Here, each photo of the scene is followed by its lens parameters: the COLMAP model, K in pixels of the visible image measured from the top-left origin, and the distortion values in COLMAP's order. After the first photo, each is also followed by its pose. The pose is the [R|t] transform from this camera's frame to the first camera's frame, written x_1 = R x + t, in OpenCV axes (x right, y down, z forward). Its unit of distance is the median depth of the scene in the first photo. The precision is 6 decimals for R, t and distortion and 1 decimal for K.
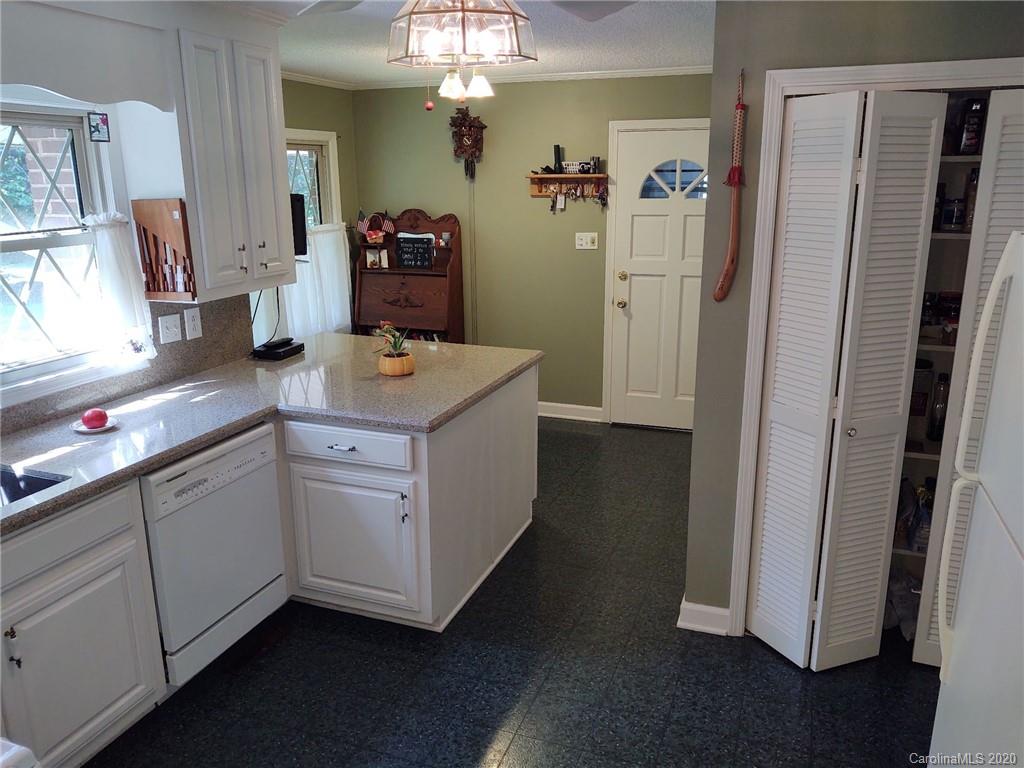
lens RADIAL K [[771.3, 0, 513.7], [0, 771.3, 382.8], [0, 0, 1]] dist [0.011548, -0.034586]
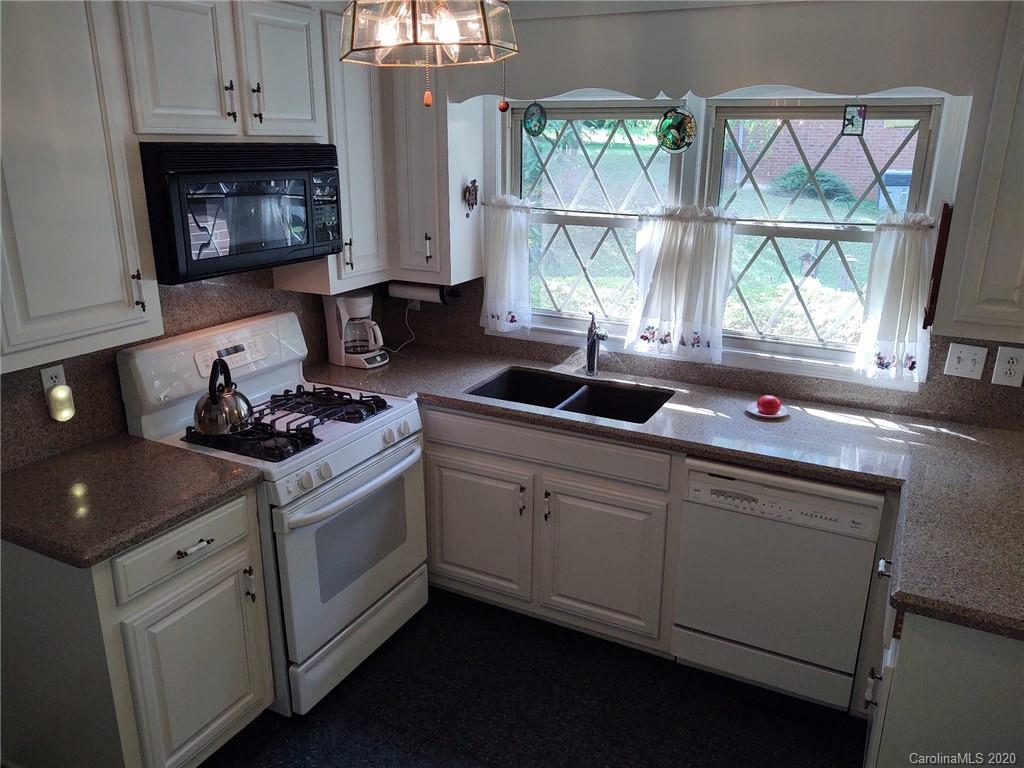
lens RADIAL K [[771.3, 0, 518.4], [0, 771.3, 387.4], [0, 0, 1]] dist [0.011548, -0.034586]
pose [[-0.103958, 0.306093, -0.946308, 0.472234], [-0.267733, 0.907730, 0.323027, -0.221998], [0.957868, 0.286939, -0.012415, 0.688244]]
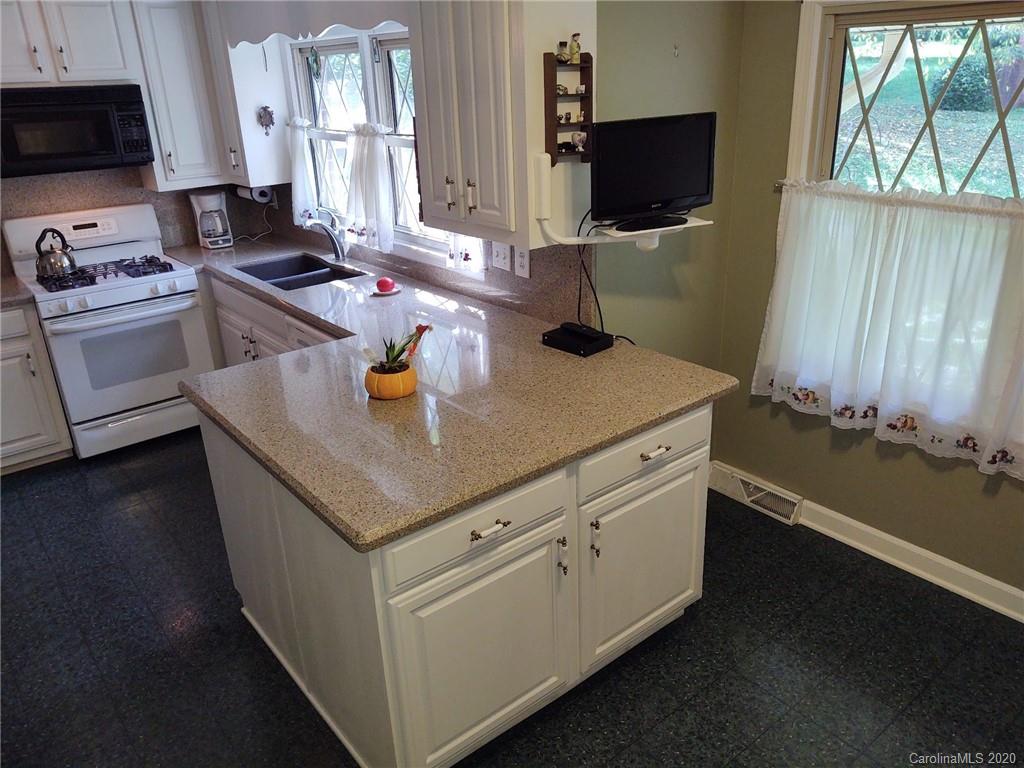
lens RADIAL K [[771.3, 0, 516.6], [0, 771.3, 390.8], [0, 0, 1]] dist [0.011548, -0.034586]
pose [[-0.505056, 0.347281, -0.790136, 0.432059], [-0.188613, 0.848939, 0.493688, -0.493035], [0.842225, 0.398370, -0.363260, 1.764805]]
